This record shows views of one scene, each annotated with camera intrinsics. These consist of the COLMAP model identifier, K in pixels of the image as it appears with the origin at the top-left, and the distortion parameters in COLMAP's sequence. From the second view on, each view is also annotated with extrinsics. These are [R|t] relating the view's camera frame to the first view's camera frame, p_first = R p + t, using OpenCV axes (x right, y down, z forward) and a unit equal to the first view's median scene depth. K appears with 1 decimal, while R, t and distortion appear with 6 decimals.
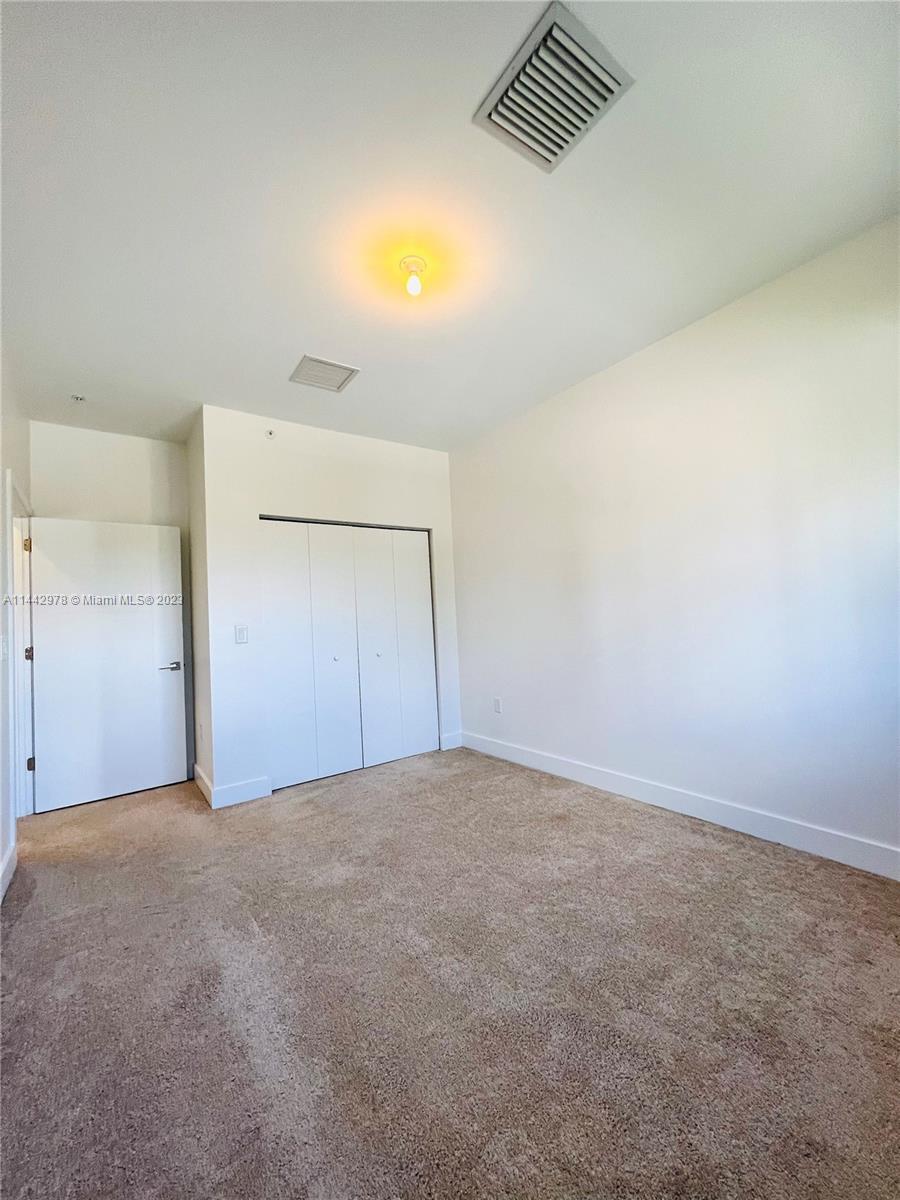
lens RADIAL K [[482.8, 0, 453.0], [0, 482.8, 599.3], [0, 0, 1]] dist [0.001956, 0.000227]
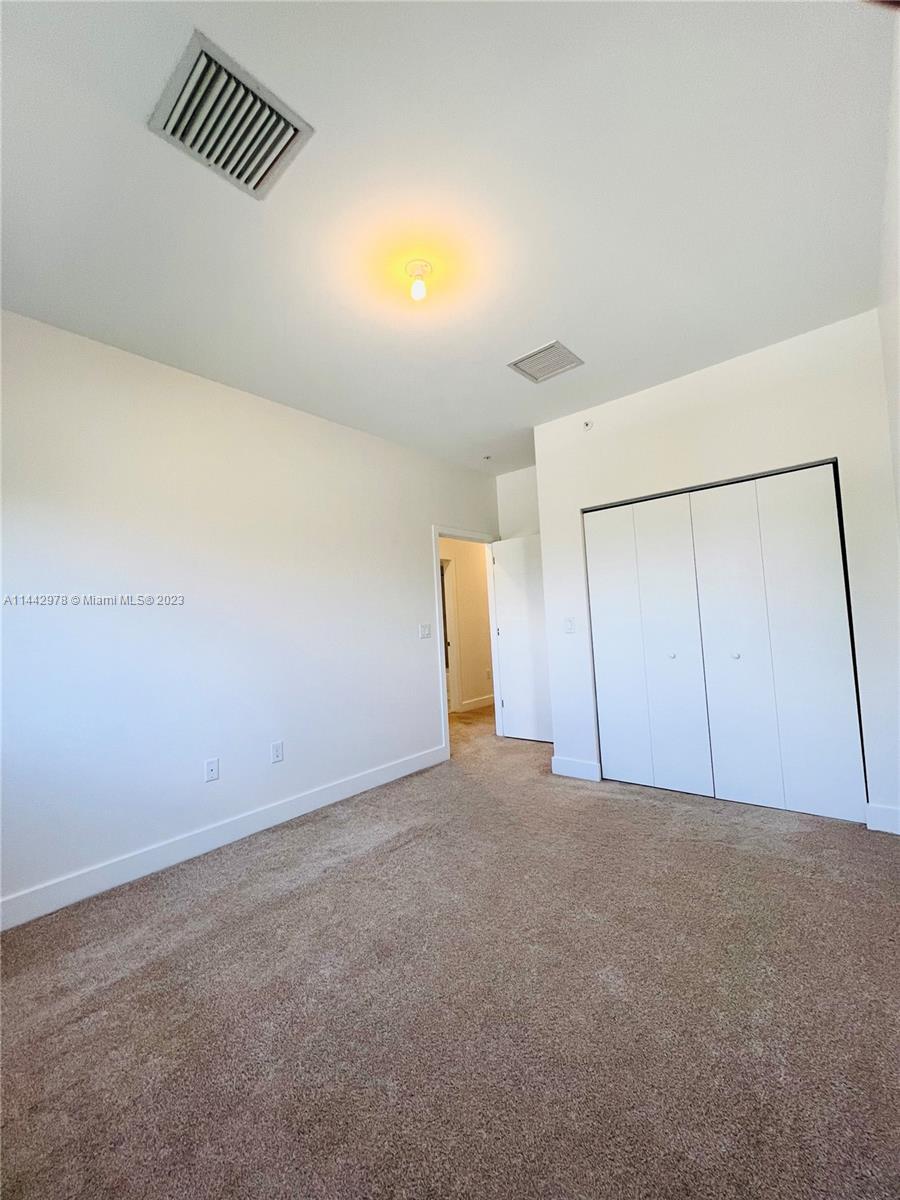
lens RADIAL K [[482.8, 0, 453.0], [0, 482.8, 599.3], [0, 0, 1]] dist [0.001956, 0.000227]
pose [[0.238917, -0.008566, -0.971002, 0.537860], [0.074002, 0.997214, 0.009411, -0.013290], [0.968216, -0.074105, 0.238885, 0.475480]]
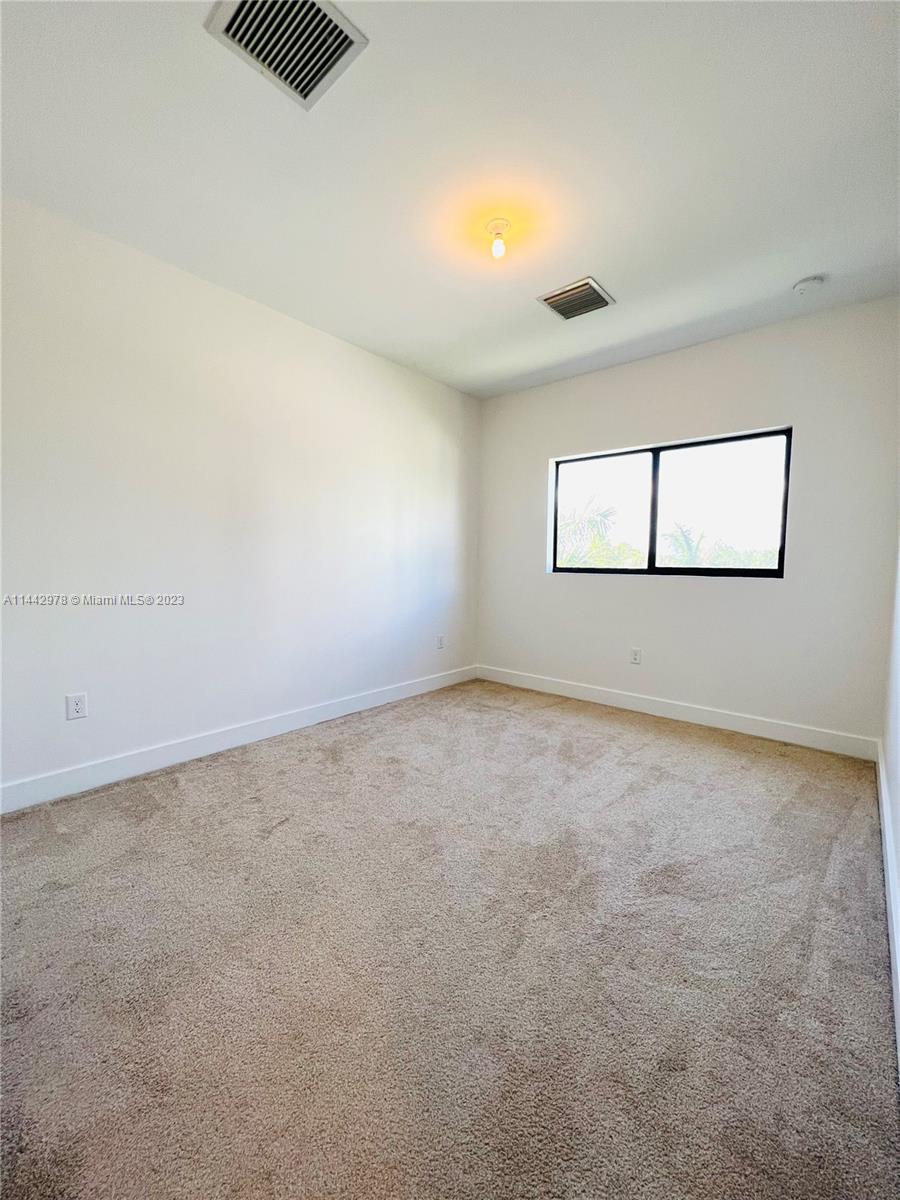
lens RADIAL K [[482.8, 0, 453.0], [0, 482.8, 599.3], [0, 0, 1]] dist [0.001956, 0.000227]
pose [[-0.231965, -0.032564, 0.972179, -0.682749], [-0.036073, 0.999040, 0.024856, 0.063771], [-0.972055, -0.029303, -0.232917, 0.802357]]
